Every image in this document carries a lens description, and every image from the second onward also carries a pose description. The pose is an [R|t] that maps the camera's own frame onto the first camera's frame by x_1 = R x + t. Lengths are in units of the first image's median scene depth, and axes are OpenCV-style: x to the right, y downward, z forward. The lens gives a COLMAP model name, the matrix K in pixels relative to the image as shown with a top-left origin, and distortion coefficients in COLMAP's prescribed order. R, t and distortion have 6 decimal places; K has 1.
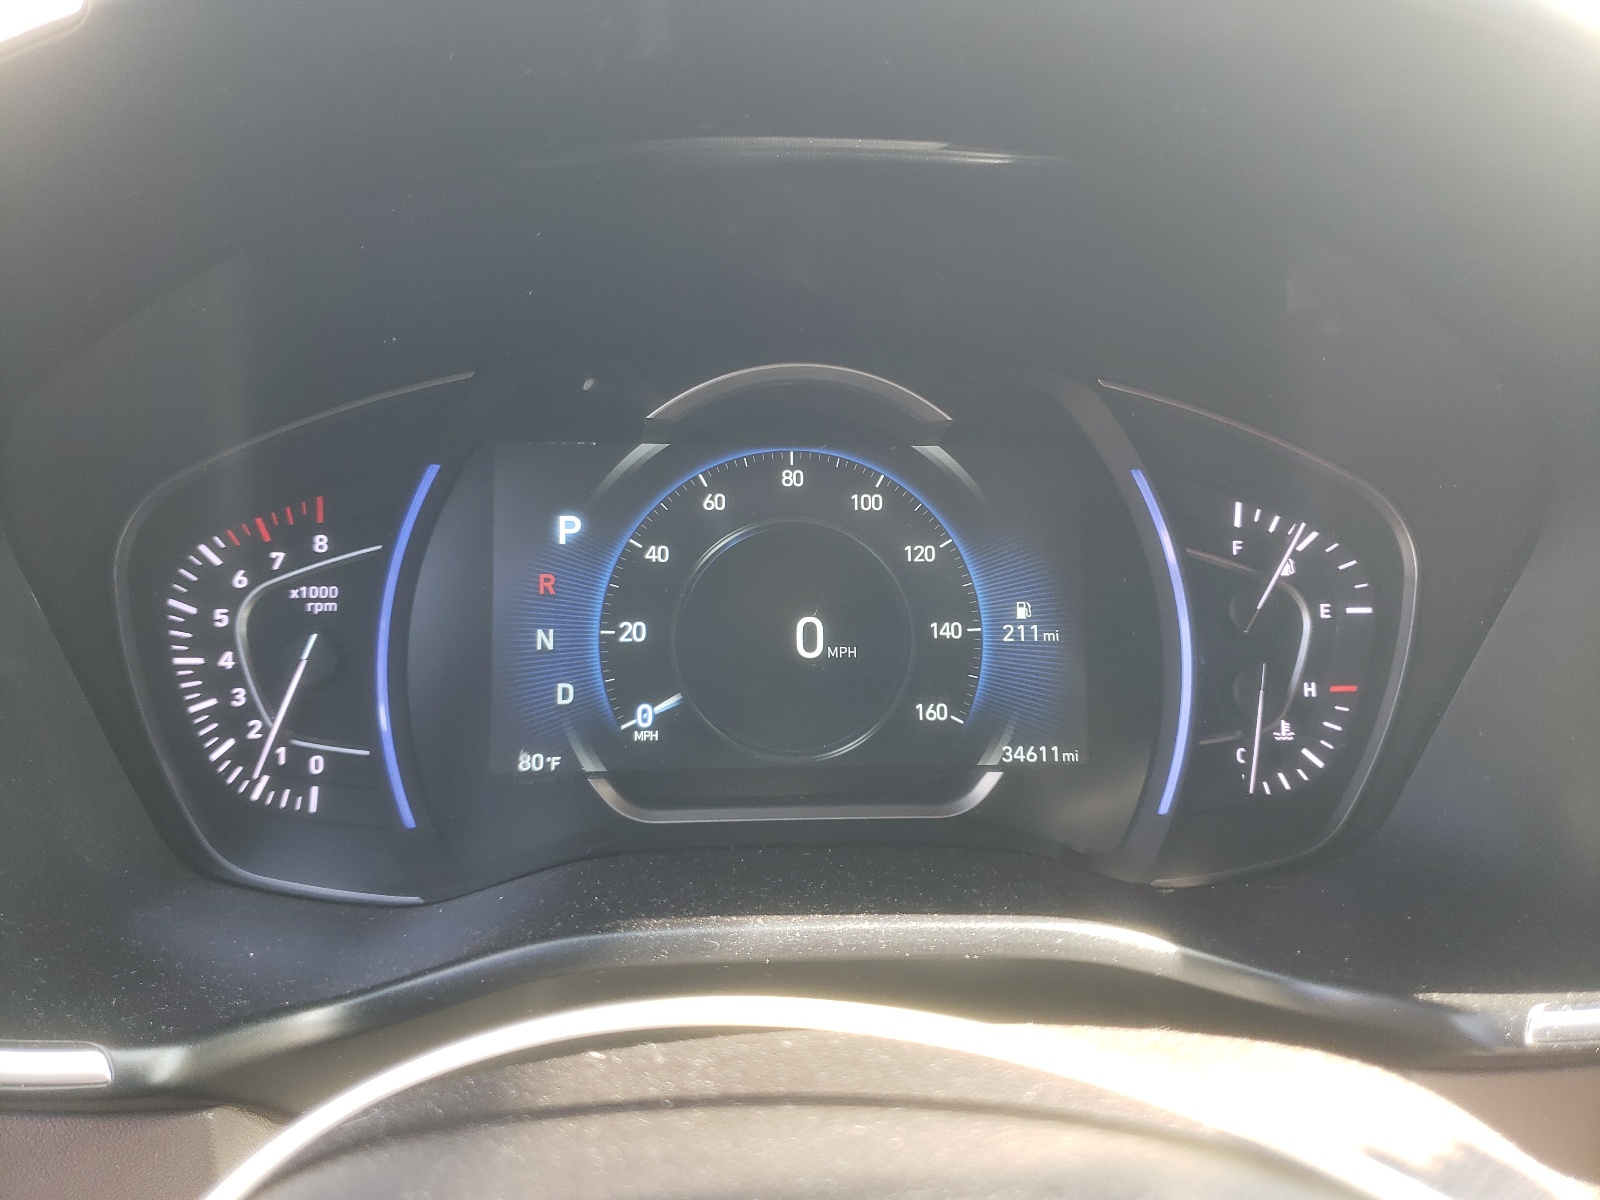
lens RADIAL K [[1202.4, 0, 802.3], [0, 1202.4, 601.2], [0, 0, 1]] dist [0.001161, -0.002214]
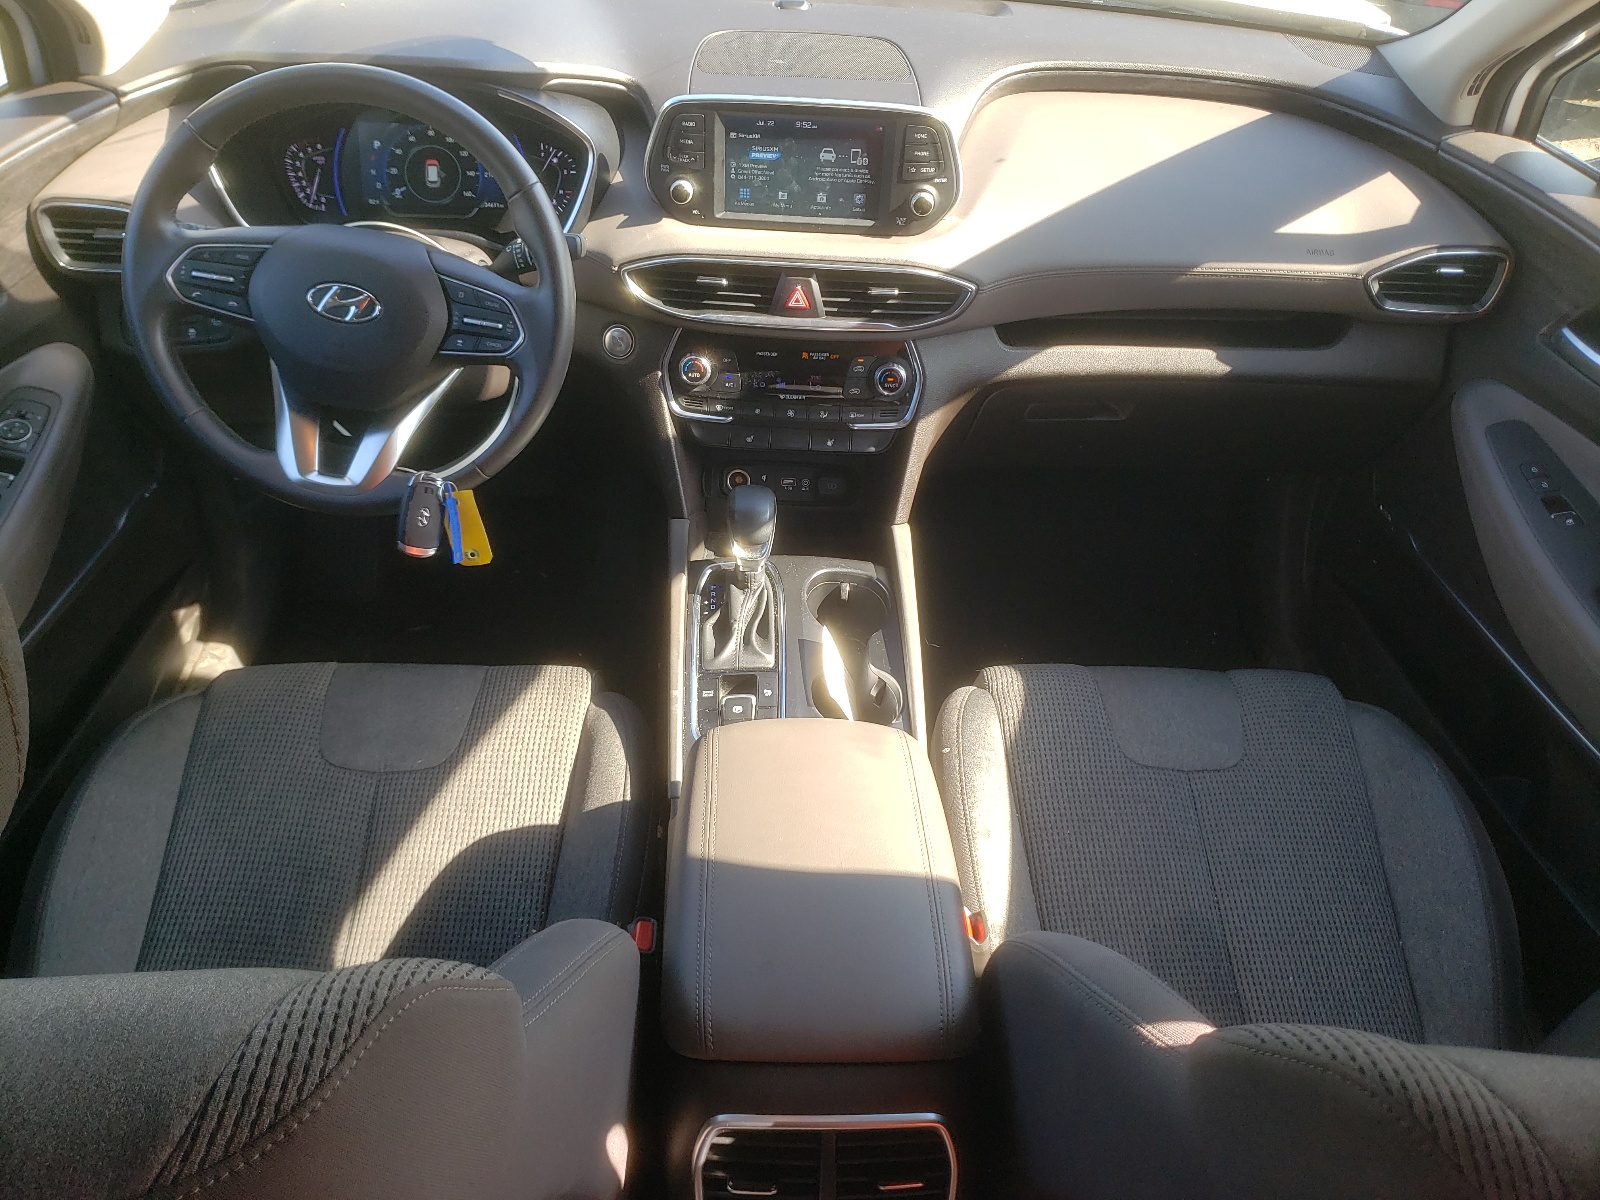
lens RADIAL K [[1202.4, 0, 799.0], [0, 1202.4, 602.7], [0, 0, 1]] dist [0.001161, -0.002214]
pose [[0.999292, 0.037417, 0.004031, 1.369552], [-0.036449, 0.935624, 0.351111, -0.093983], [0.009366, -0.351009, 0.936325, -3.610502]]
